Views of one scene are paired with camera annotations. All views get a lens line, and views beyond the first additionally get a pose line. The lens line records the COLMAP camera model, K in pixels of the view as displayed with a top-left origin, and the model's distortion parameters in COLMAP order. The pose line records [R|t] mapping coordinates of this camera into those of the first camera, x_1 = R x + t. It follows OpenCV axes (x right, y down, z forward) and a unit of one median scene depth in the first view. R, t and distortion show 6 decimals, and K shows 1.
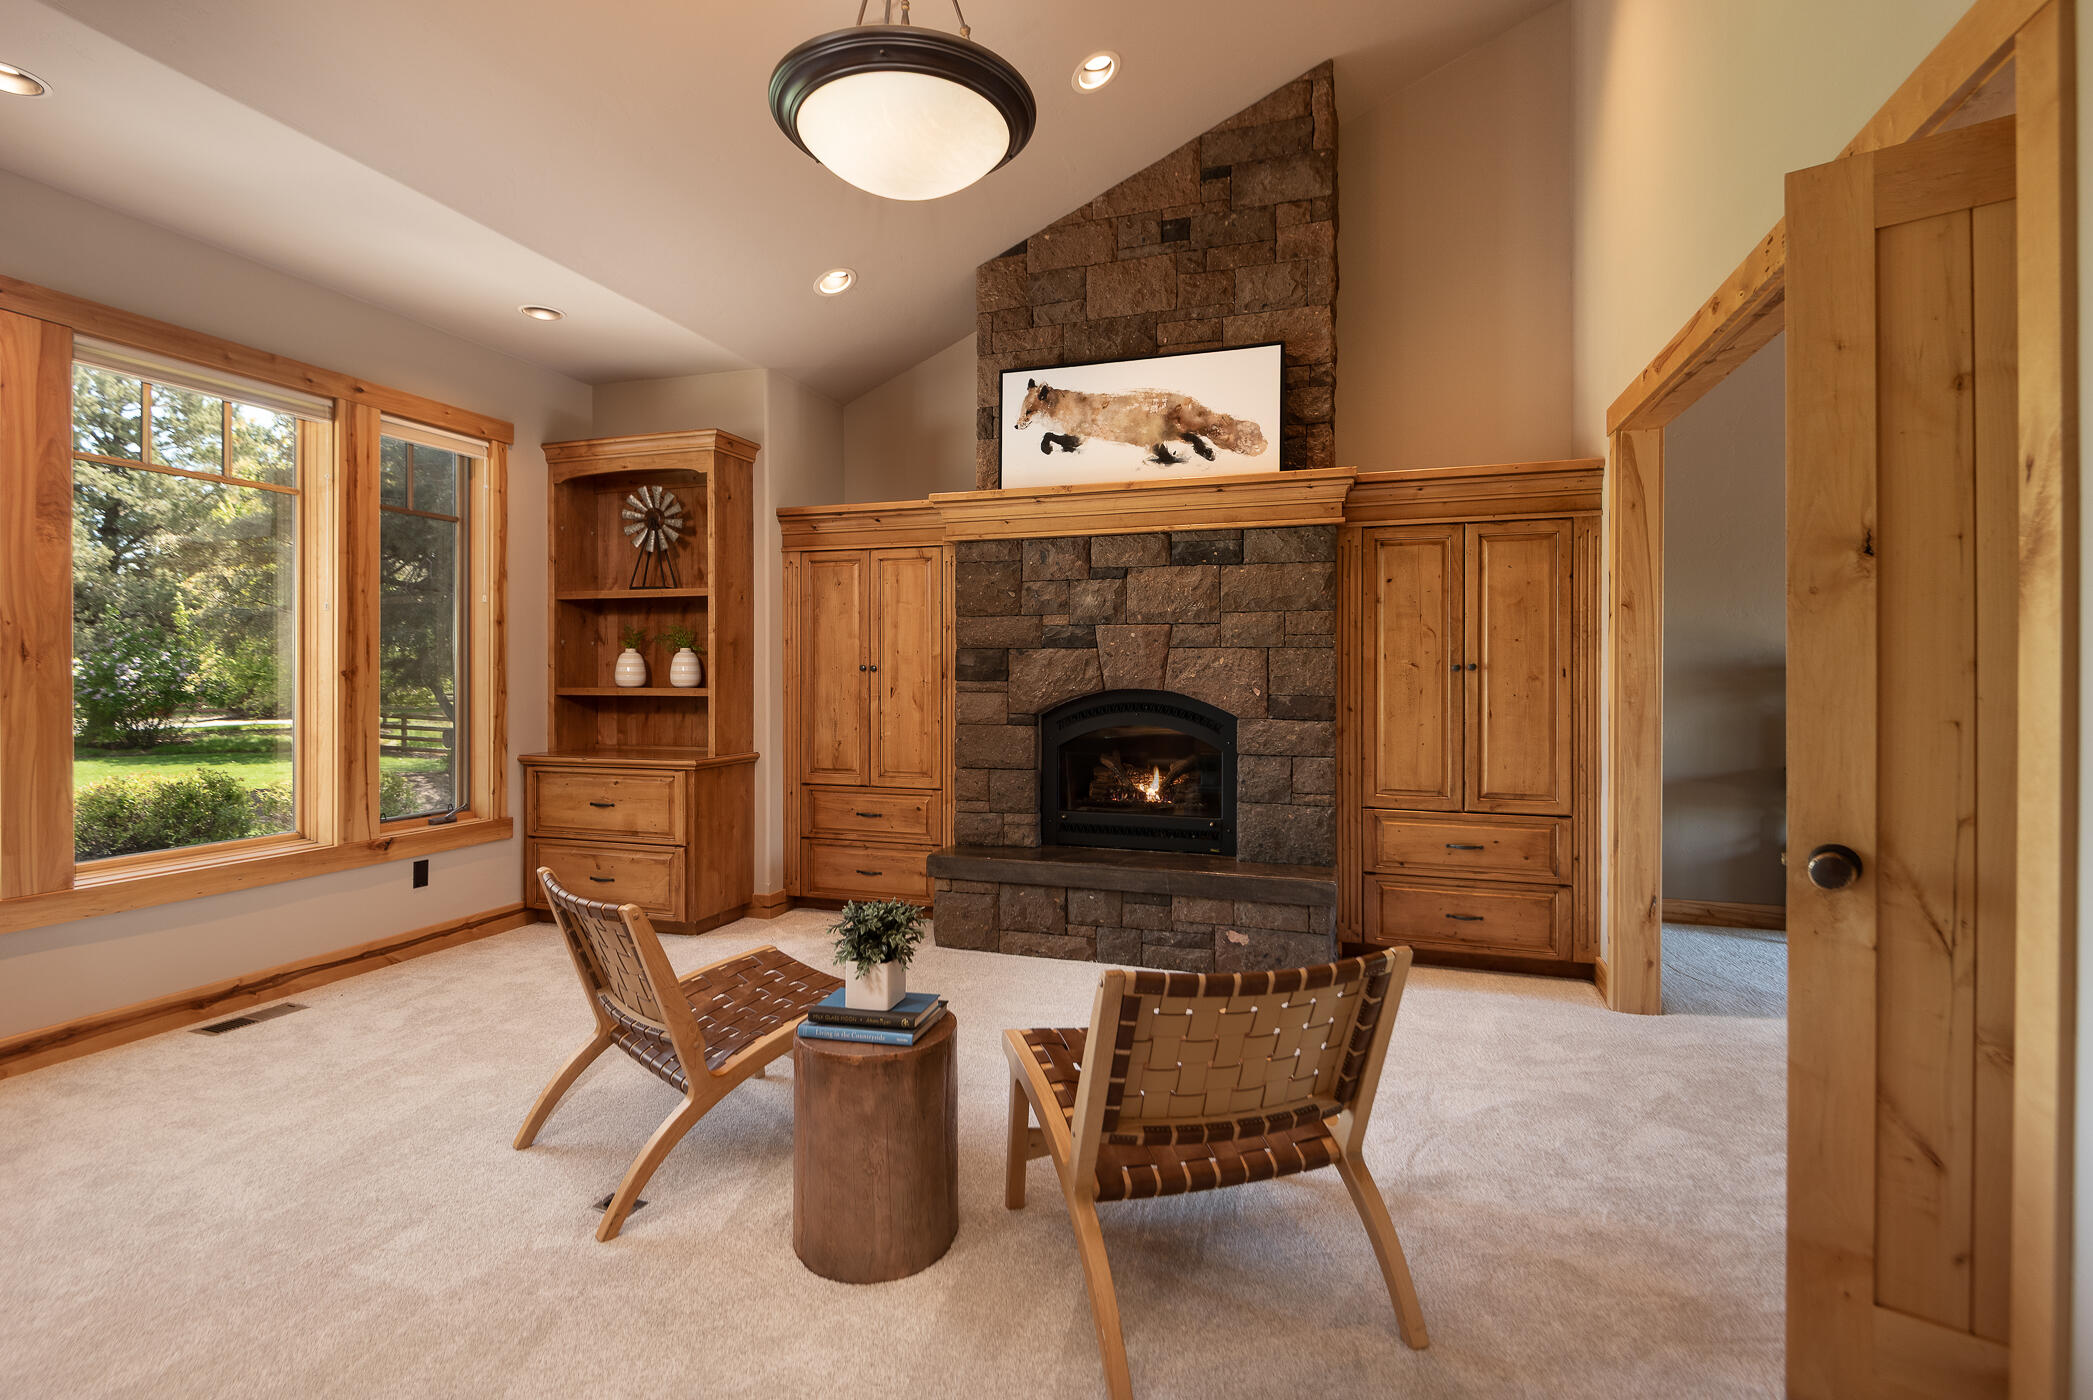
lens RADIAL K [[1006.1, 0, 1046.0], [0, 1006.1, 680.4], [0, 0, 1]] dist [-0.003715, -0.000606]
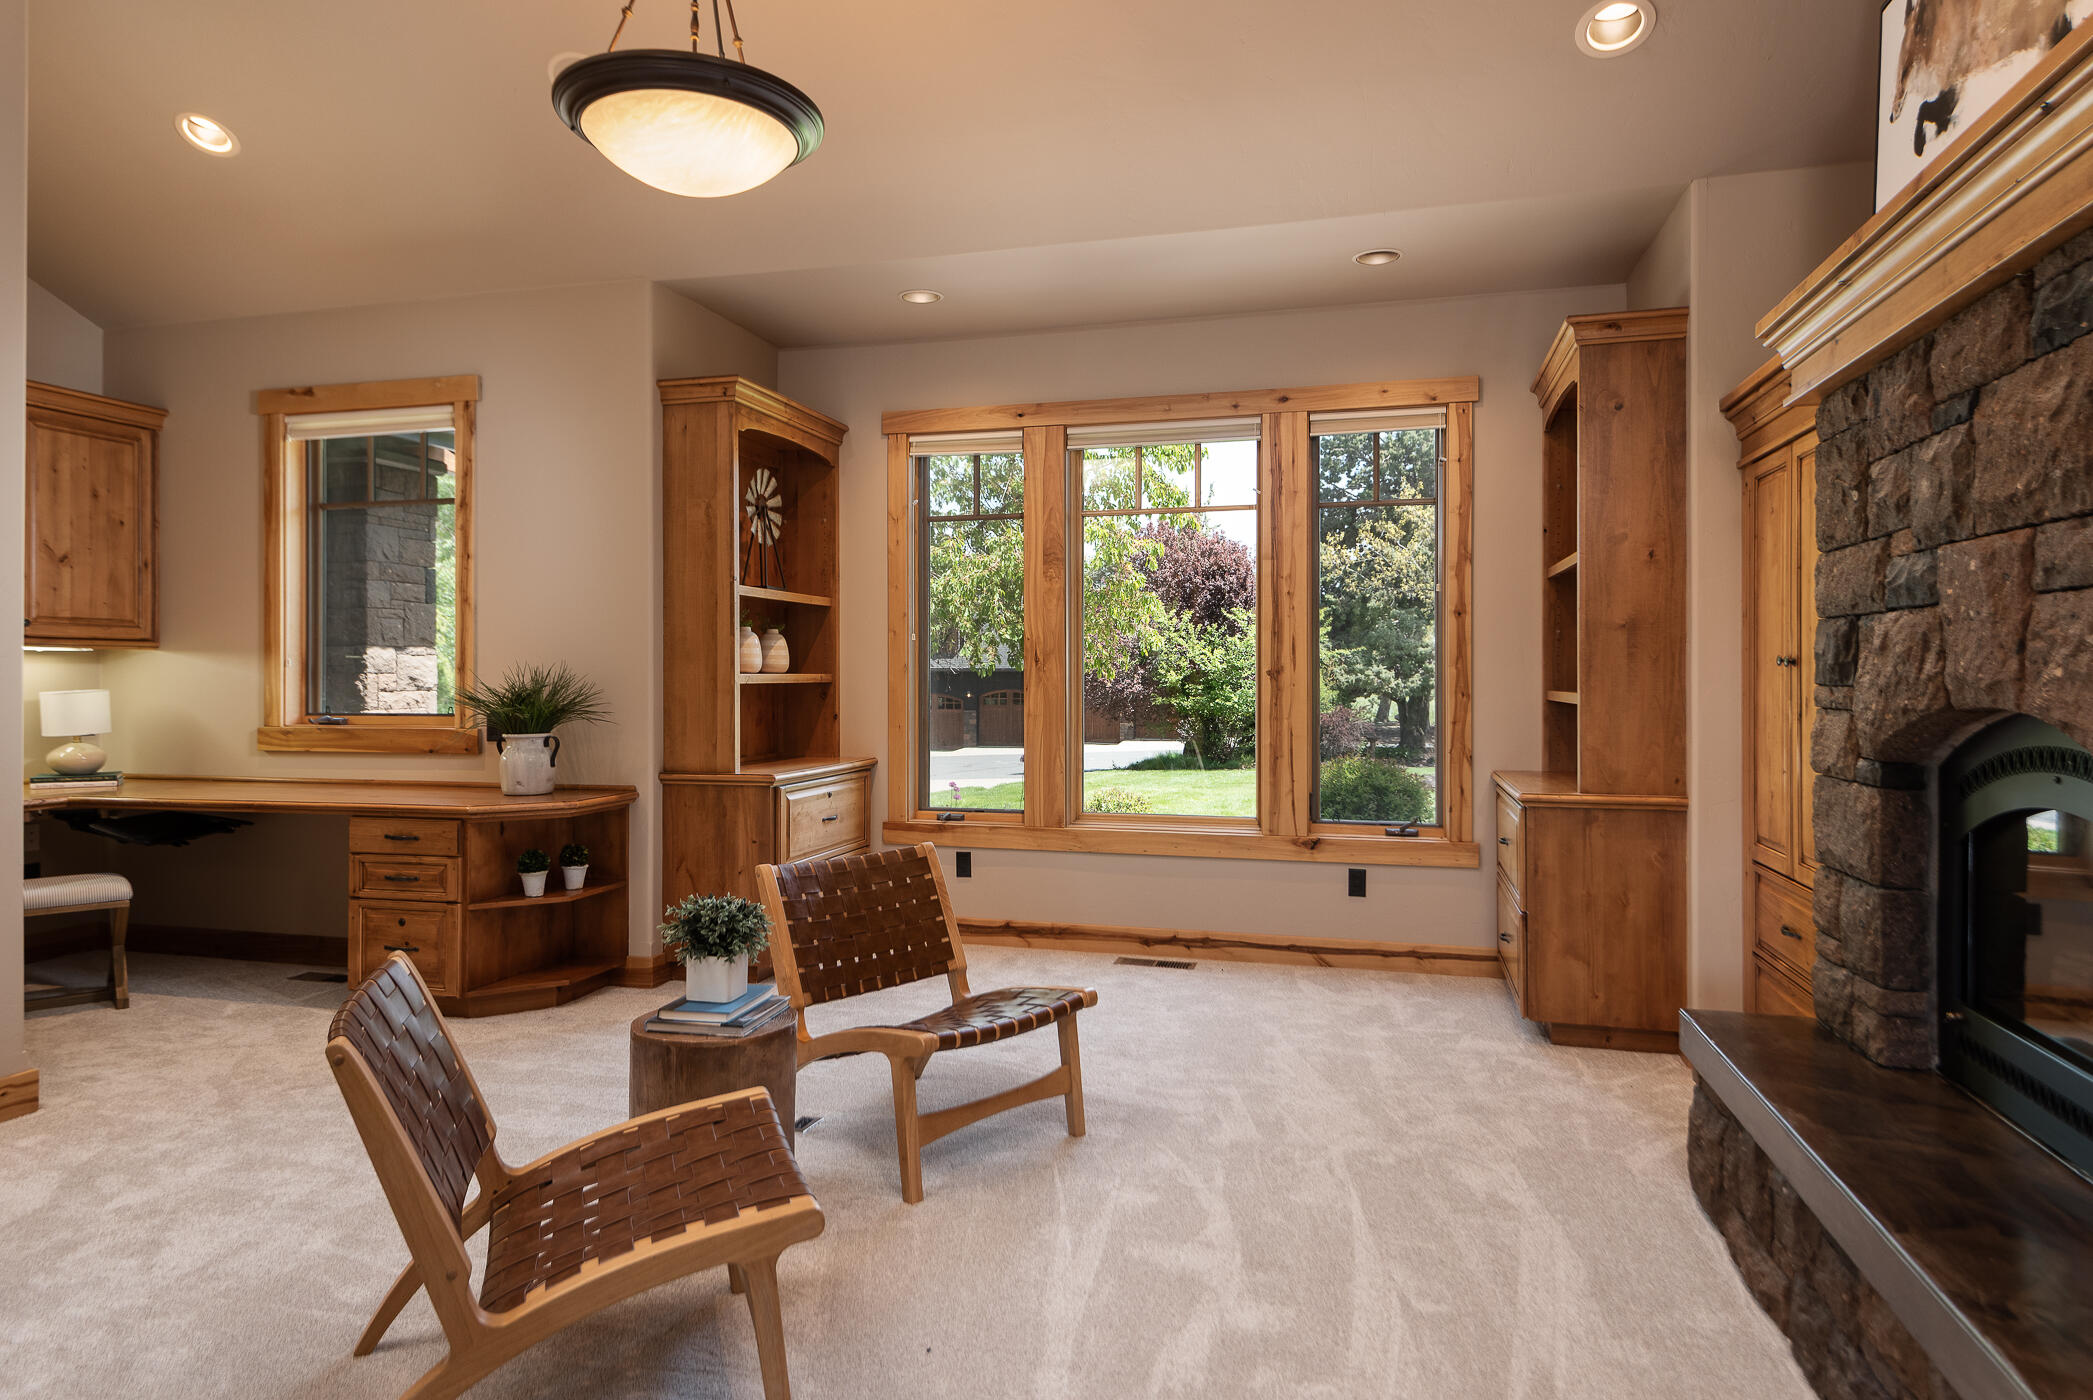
lens RADIAL K [[1258.4, 0, 1044.5], [0, 1258.4, 693.3], [0, 0, 1]] dist [0.003349, 0.000417]
pose [[0.040941, 0.012638, -0.999082, 0.583999], [-0.009259, 0.999882, 0.012269, -0.000025], [0.999119, 0.008748, 0.041053, 0.679630]]
